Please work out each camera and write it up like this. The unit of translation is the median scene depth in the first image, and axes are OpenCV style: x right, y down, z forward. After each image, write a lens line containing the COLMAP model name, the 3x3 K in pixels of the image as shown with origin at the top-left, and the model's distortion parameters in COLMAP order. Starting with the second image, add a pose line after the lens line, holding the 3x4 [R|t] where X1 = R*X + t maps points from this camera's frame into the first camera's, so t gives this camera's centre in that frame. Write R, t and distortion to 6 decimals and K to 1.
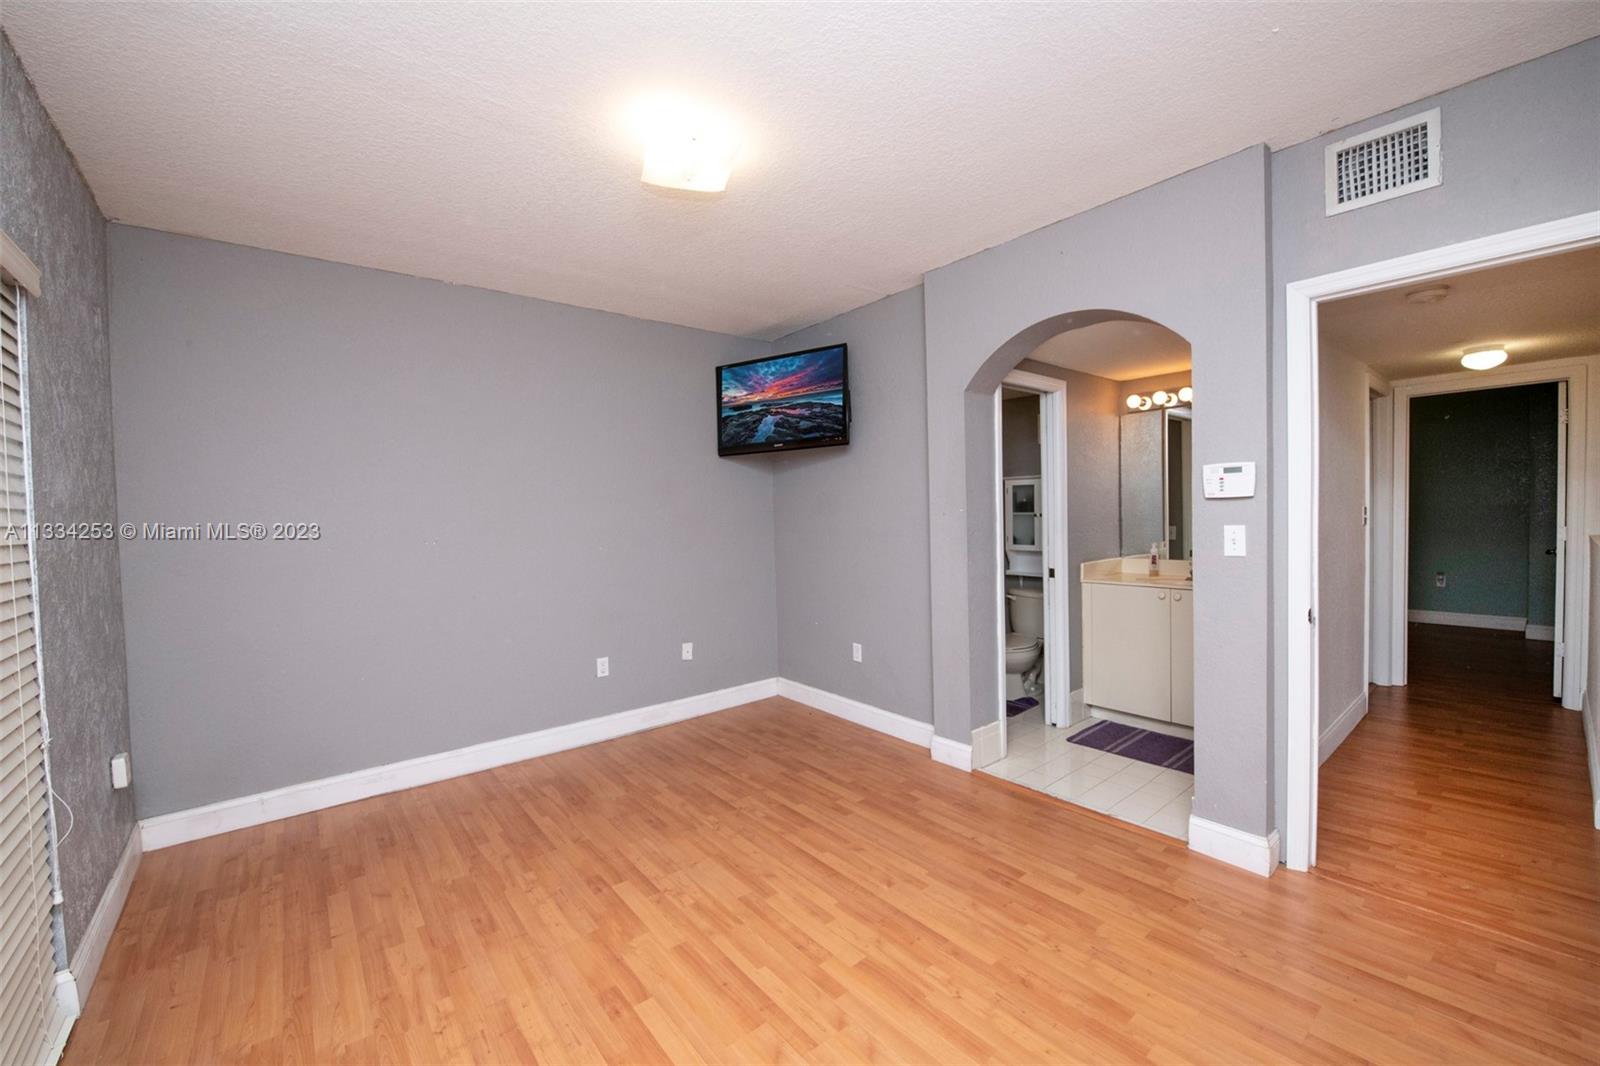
lens RADIAL K [[638.0, 0, 800.0], [0, 638.0, 533.0], [0, 0, 1]] dist [-0.019449, -0.000897]
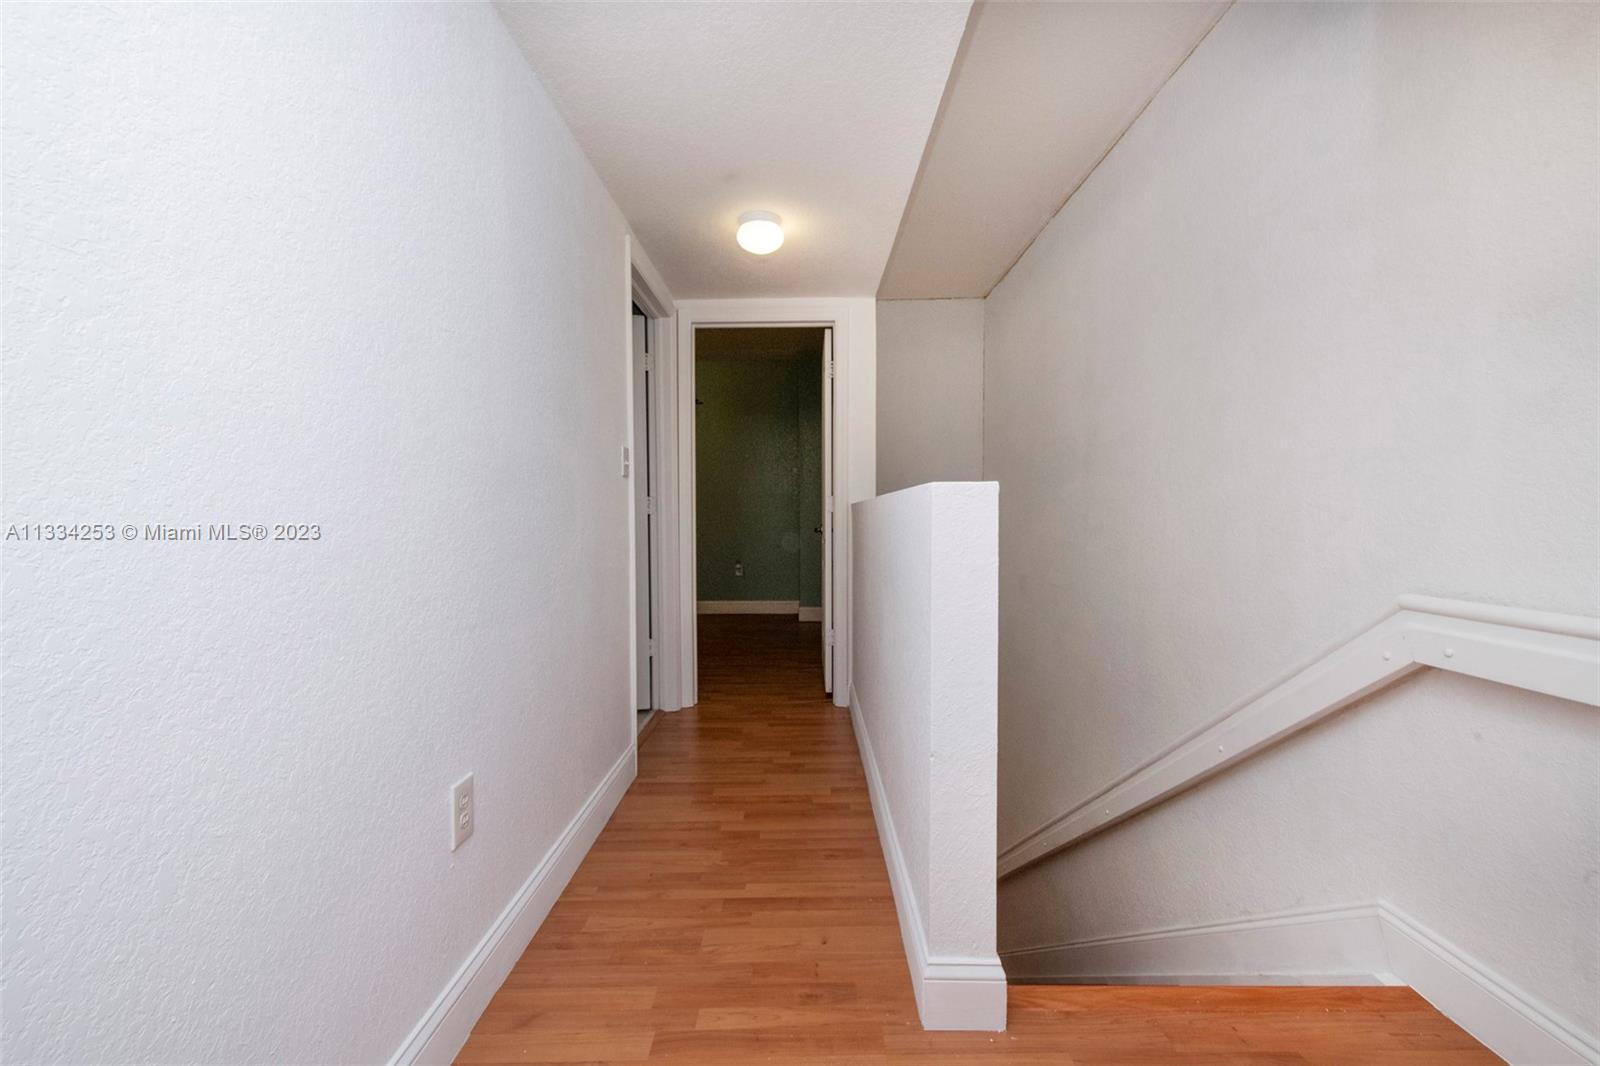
lens RADIAL K [[637.6, 0, 800.0], [0, 637.6, 533.0], [0, 0, 1]] dist [-0.000469, 0.000009]
pose [[0.639436, -0.003641, 0.768836, 0.457957], [0.010442, 0.999938, -0.003949, 0.041557], [-0.768774, 0.010553, 0.639434, 0.405792]]
